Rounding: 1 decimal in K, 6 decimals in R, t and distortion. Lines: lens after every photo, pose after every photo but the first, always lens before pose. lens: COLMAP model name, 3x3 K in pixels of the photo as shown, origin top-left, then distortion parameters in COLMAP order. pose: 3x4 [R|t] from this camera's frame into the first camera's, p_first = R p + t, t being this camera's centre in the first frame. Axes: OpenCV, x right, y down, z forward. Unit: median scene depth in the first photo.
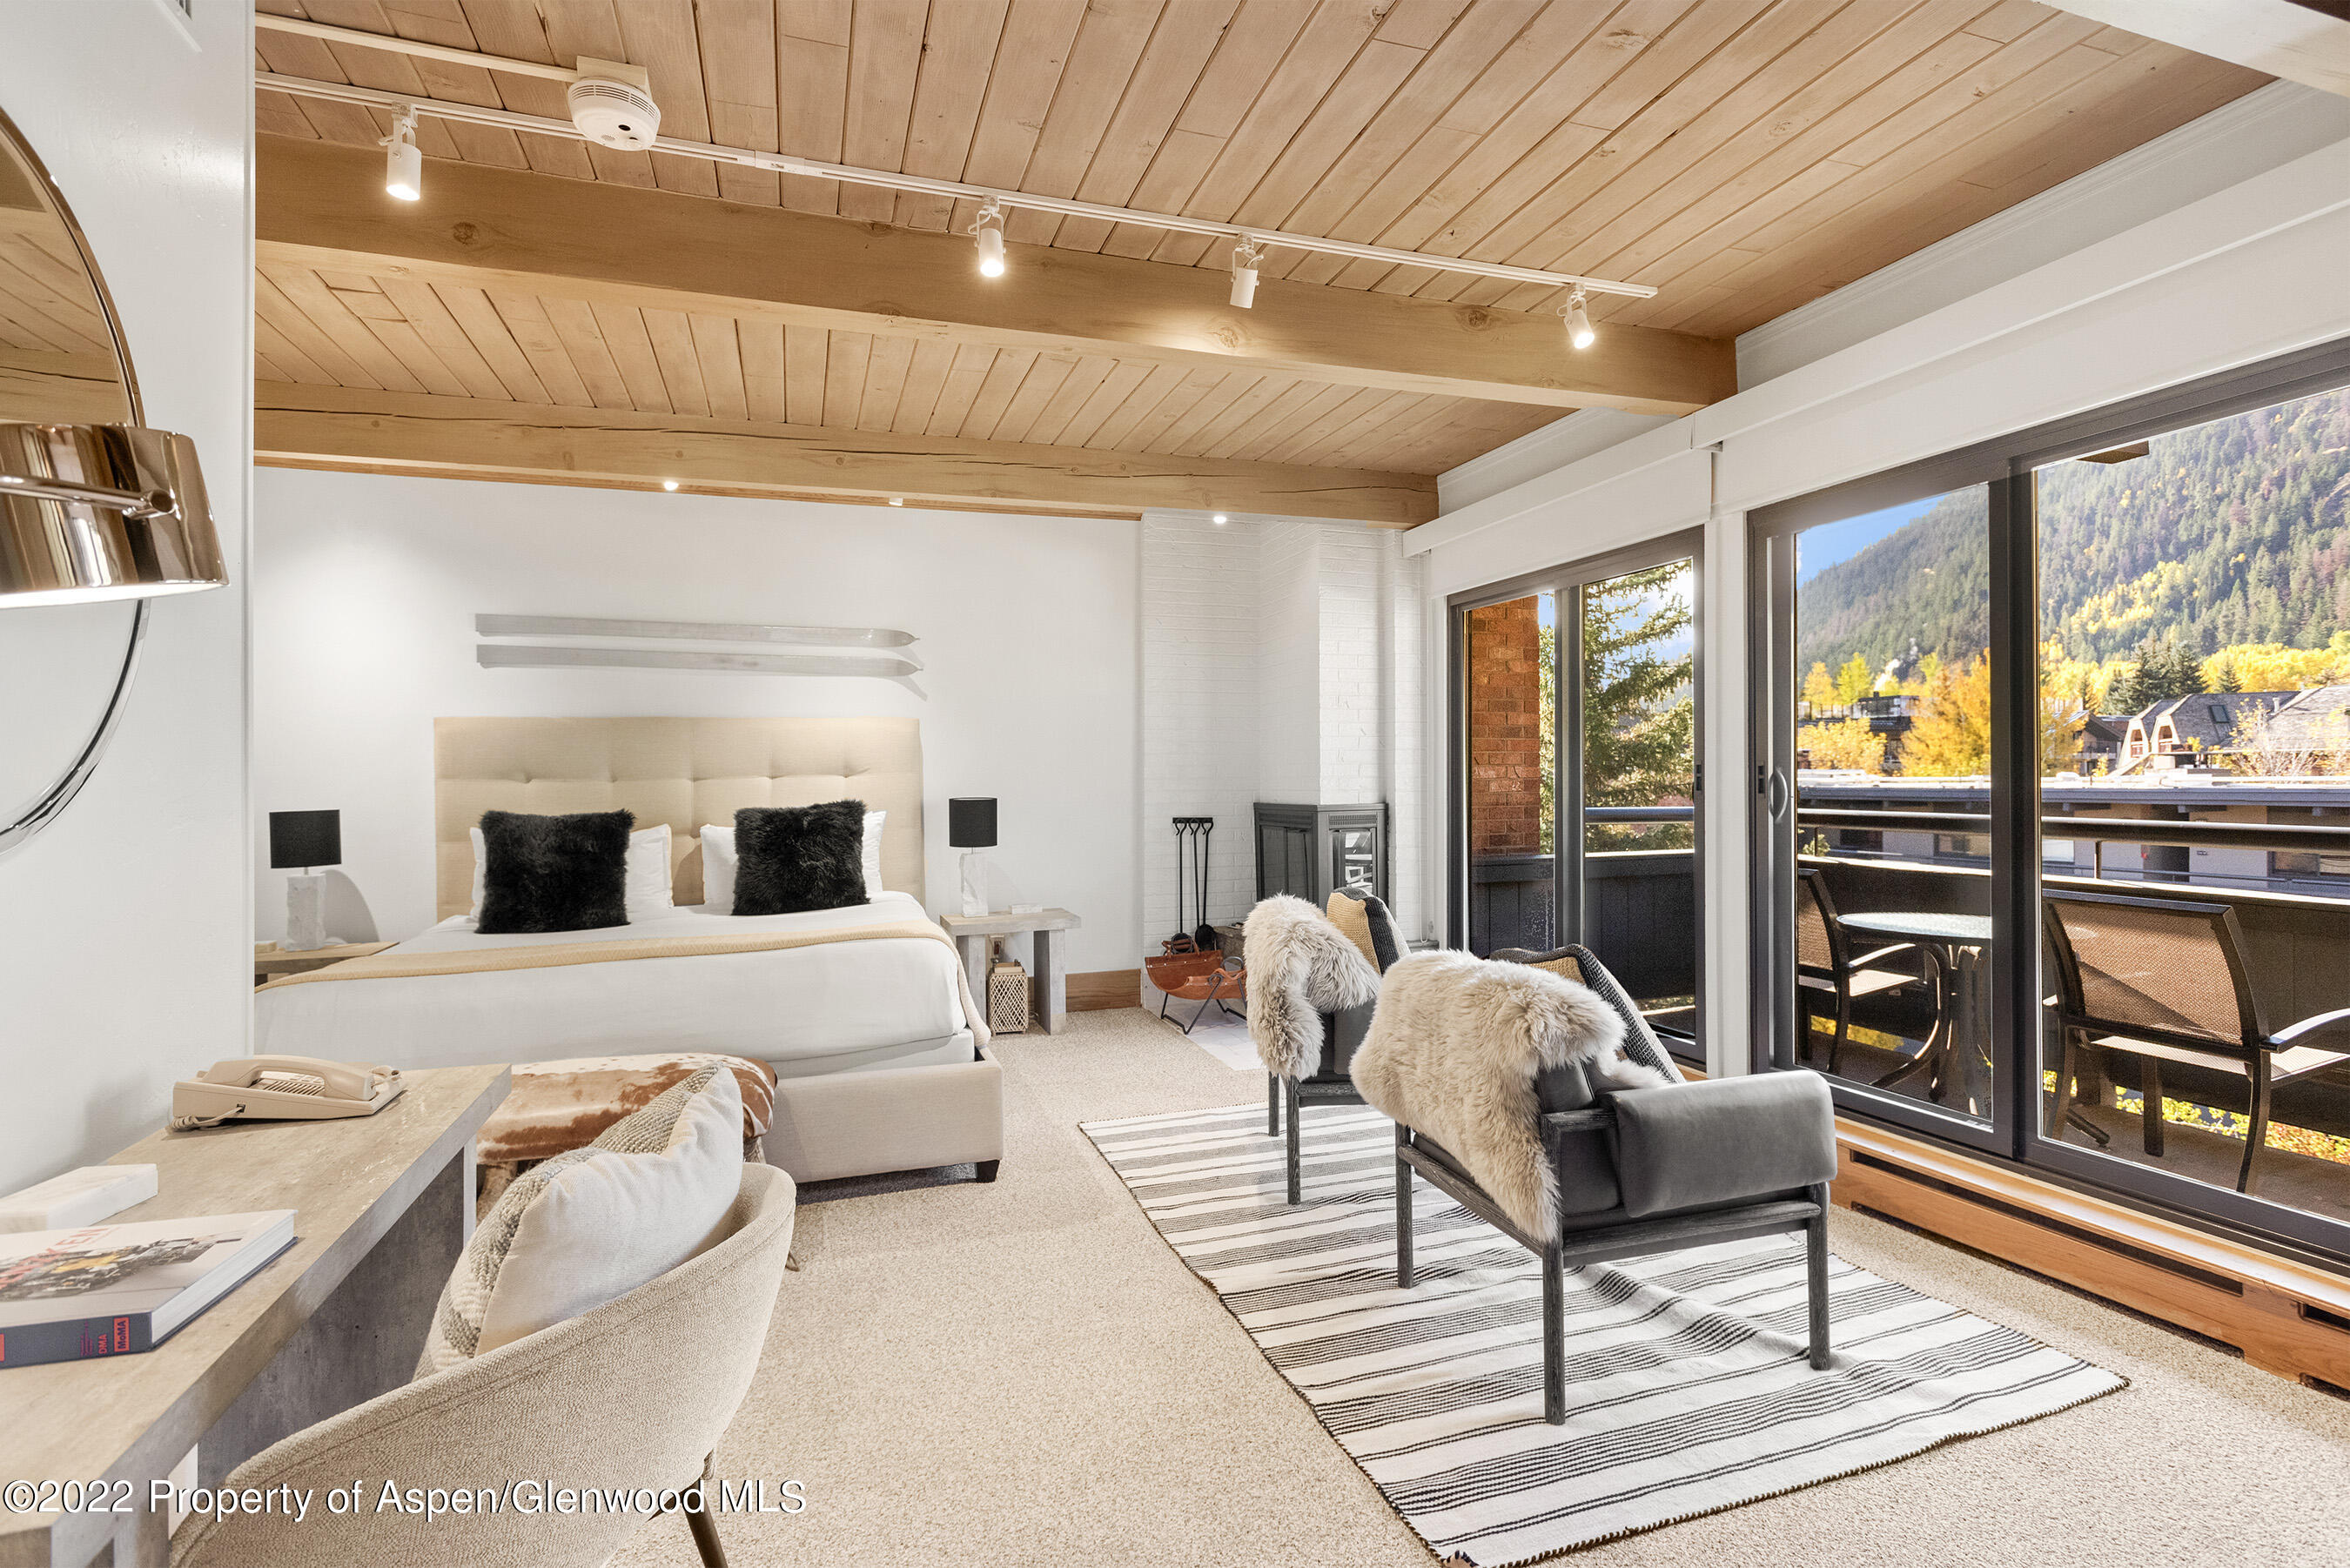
lens RADIAL K [[1140.5, 0, 1176.0], [0, 1140.5, 767.1], [0, 0, 1]] dist [-0.014549, 0.001109]
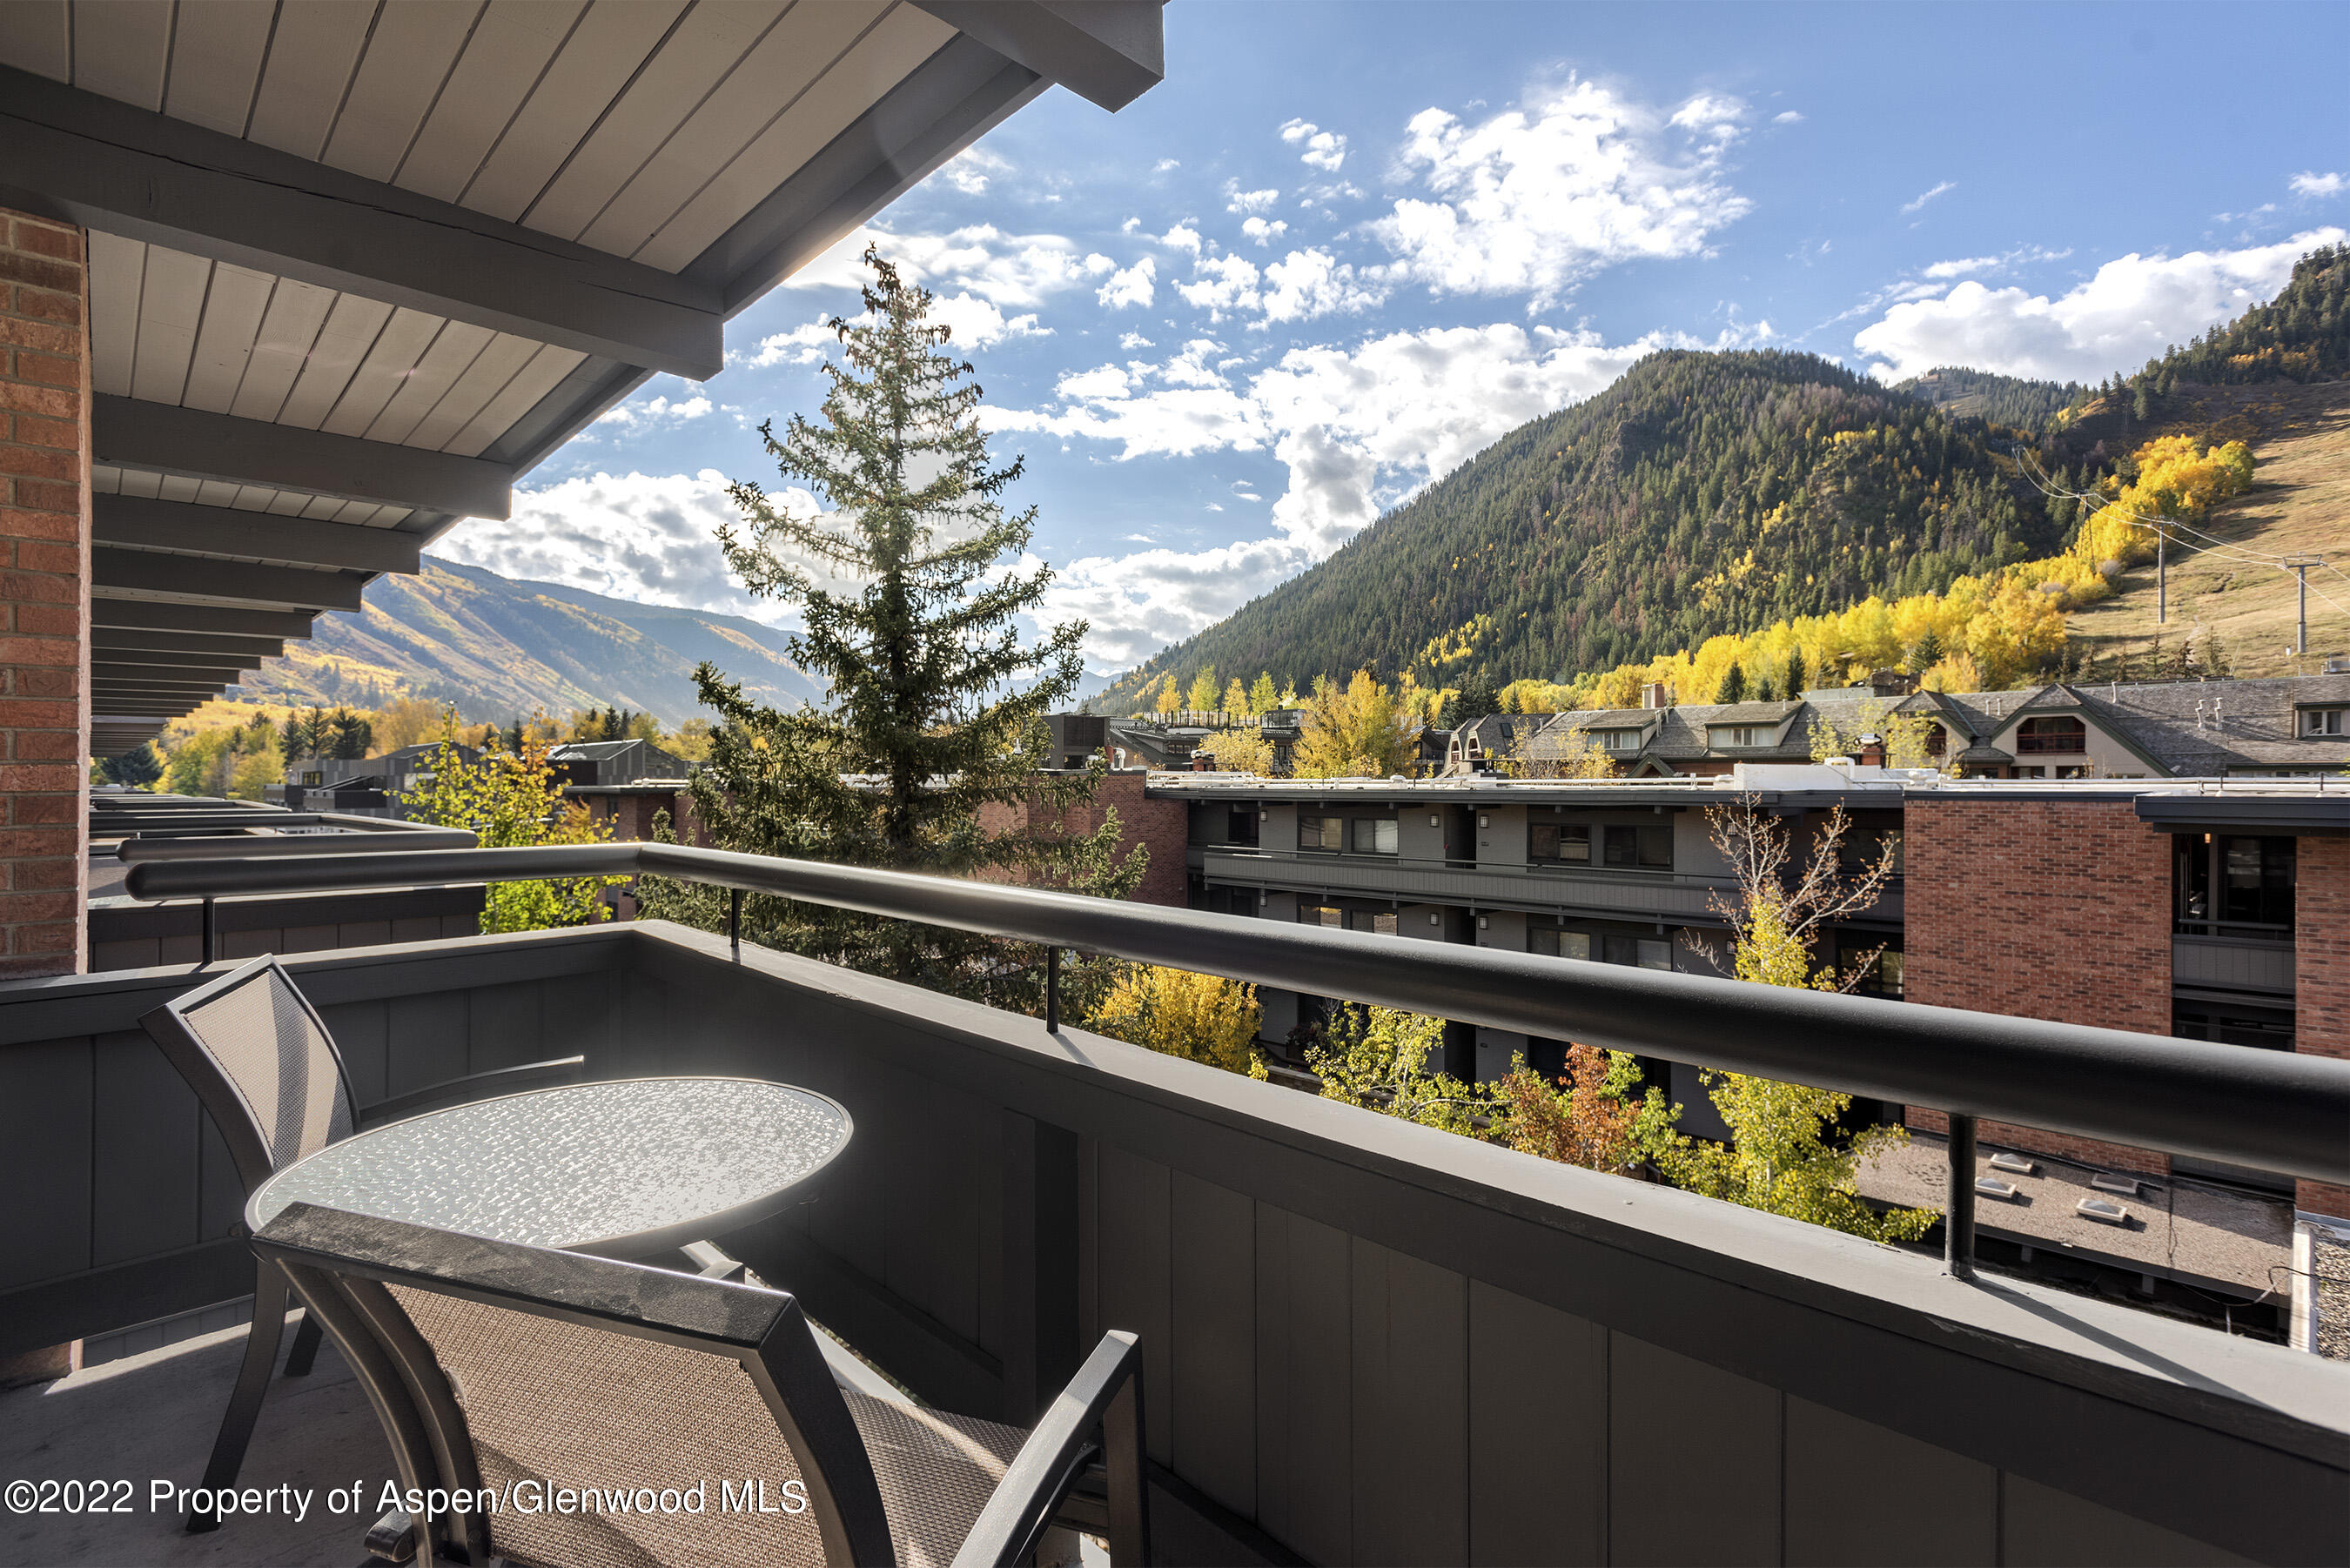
lens RADIAL K [[1100.5, 0, 1173.2], [0, 1100.5, 767.4], [0, 0, 1]] dist [0.000045, 0.000486]
pose [[0.901029, 0.007300, 0.433698, 0.447900], [-0.007403, 0.999972, -0.001451, -0.002443], [-0.433696, -0.001903, 0.901057, 0.393229]]
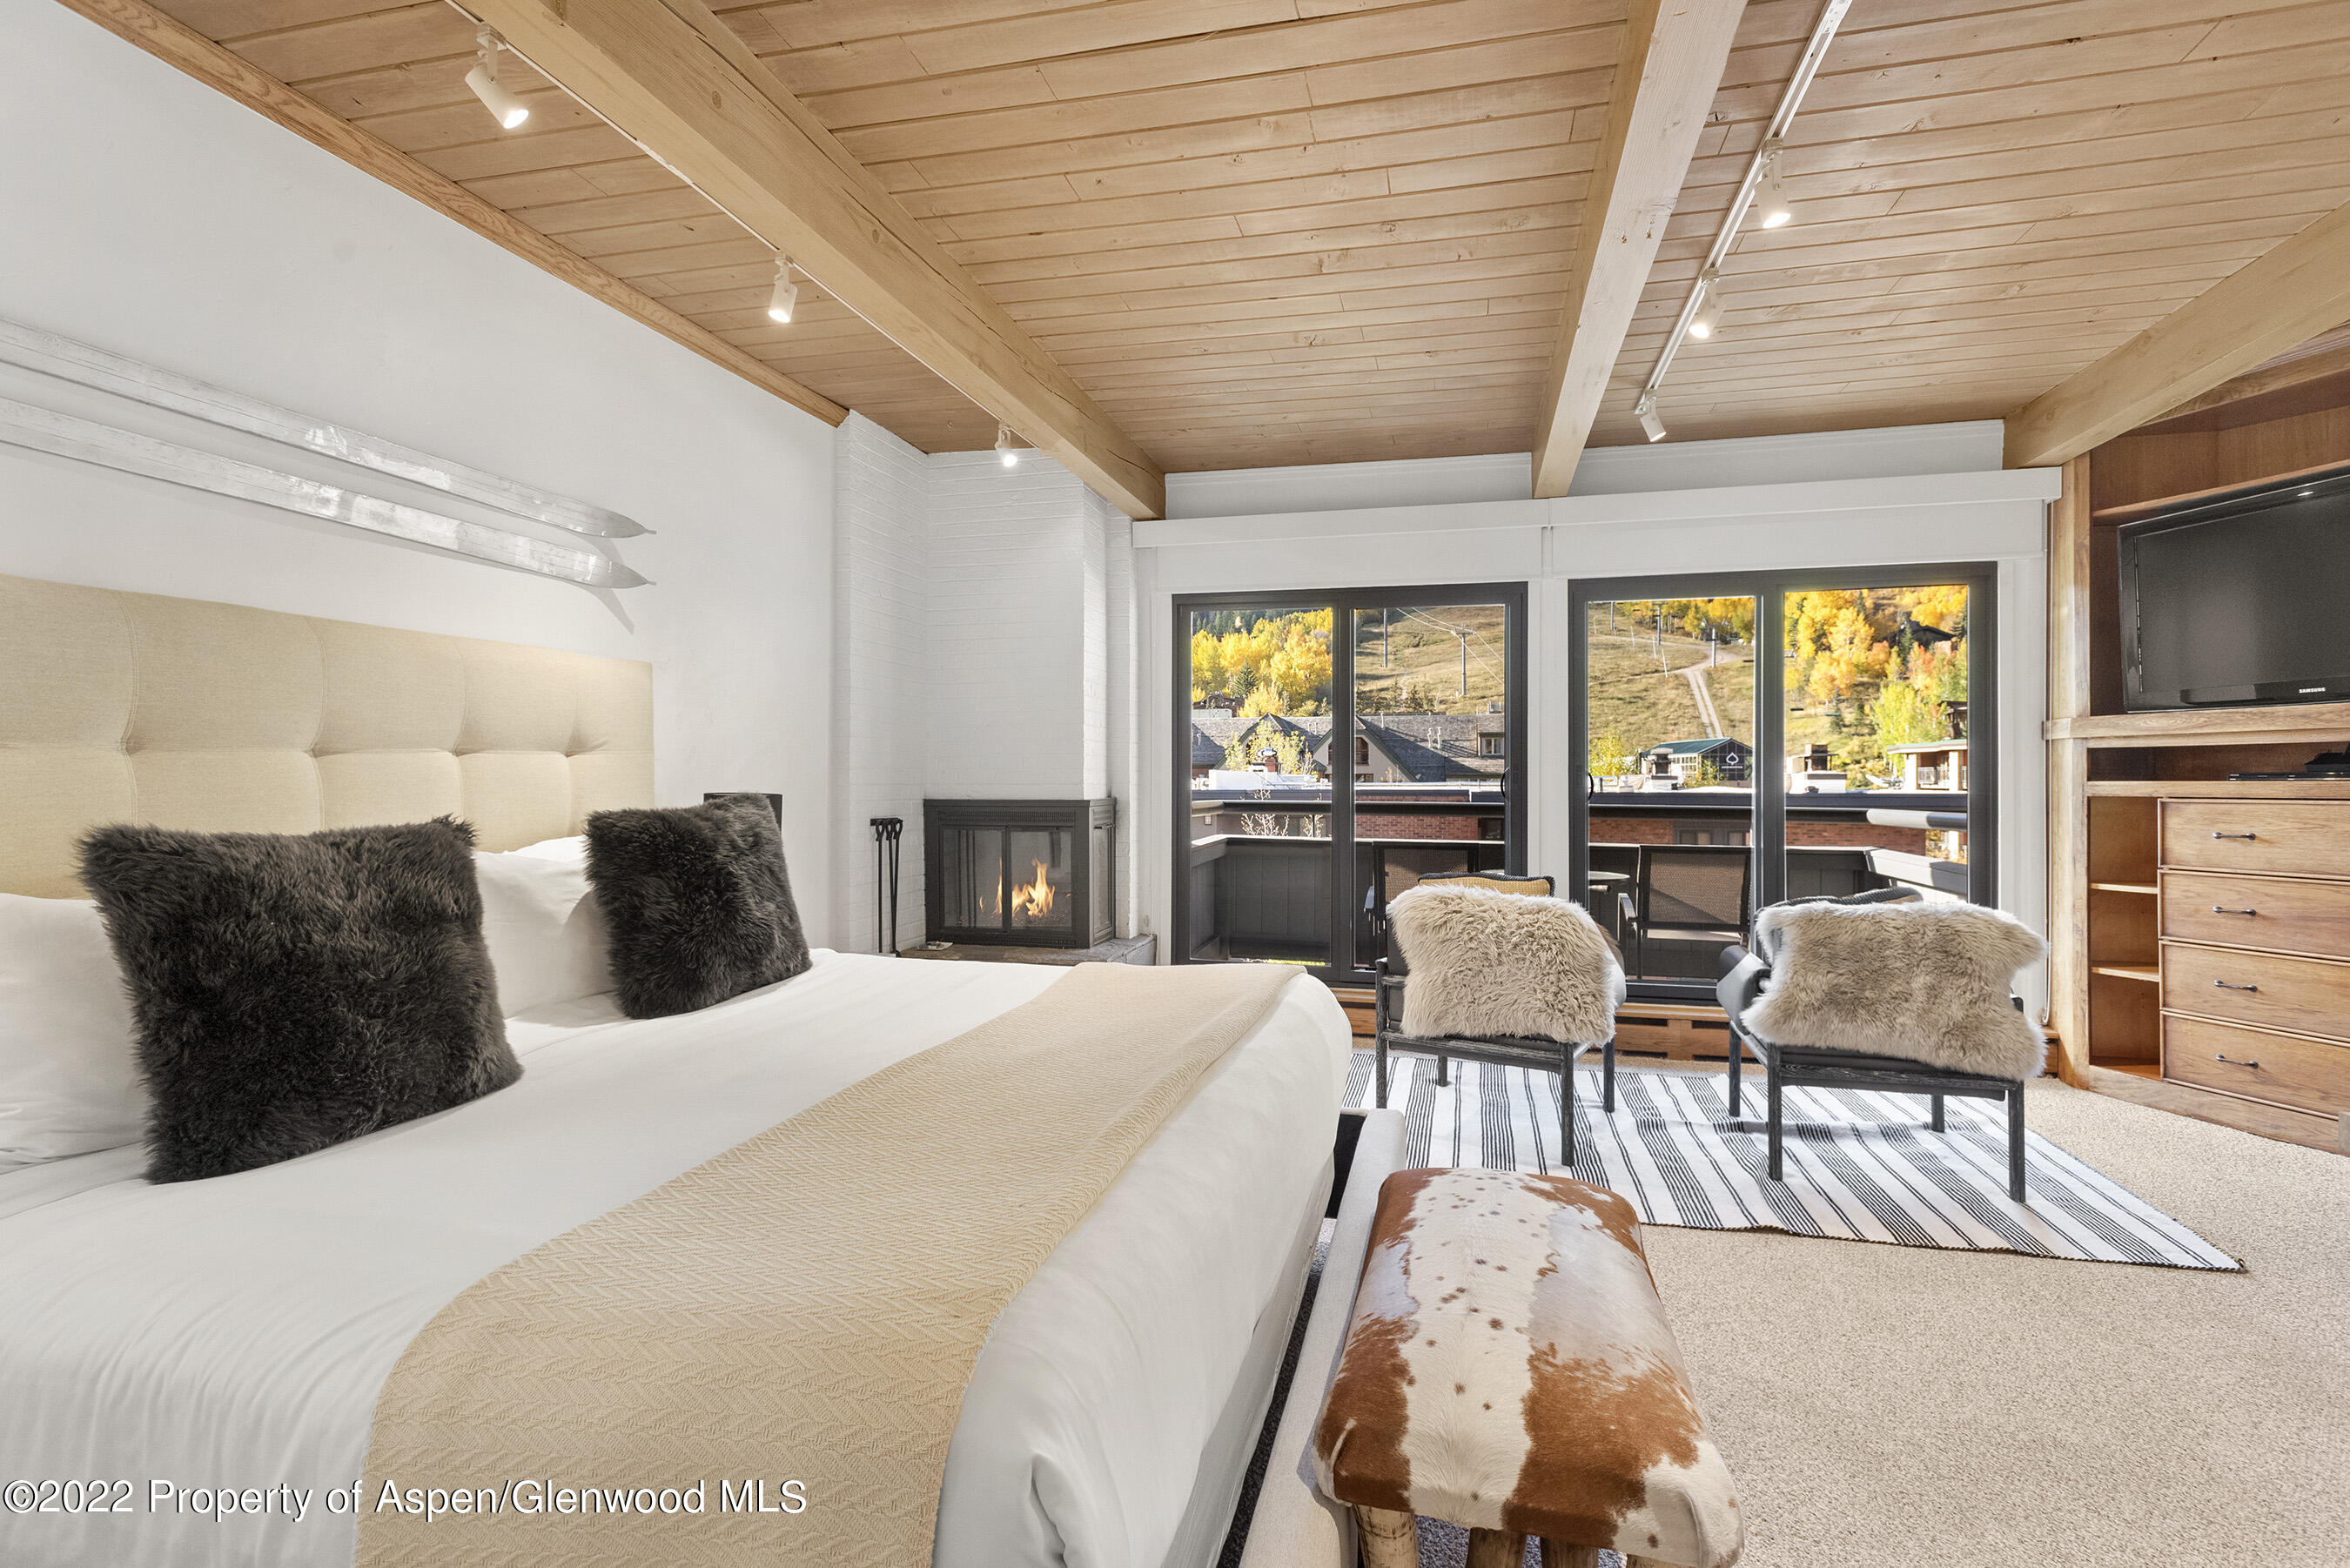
lens RADIAL K [[1100.5, 0, 1171.9], [0, 1100.5, 782.1], [0, 0, 1]] dist [0.000045, 0.000486]
pose [[0.543281, 0.006092, 0.839529, -0.544199], [-0.016167, 0.999864, 0.003207, 0.014154], [-0.839395, -0.015315, 0.543306, 0.421383]]
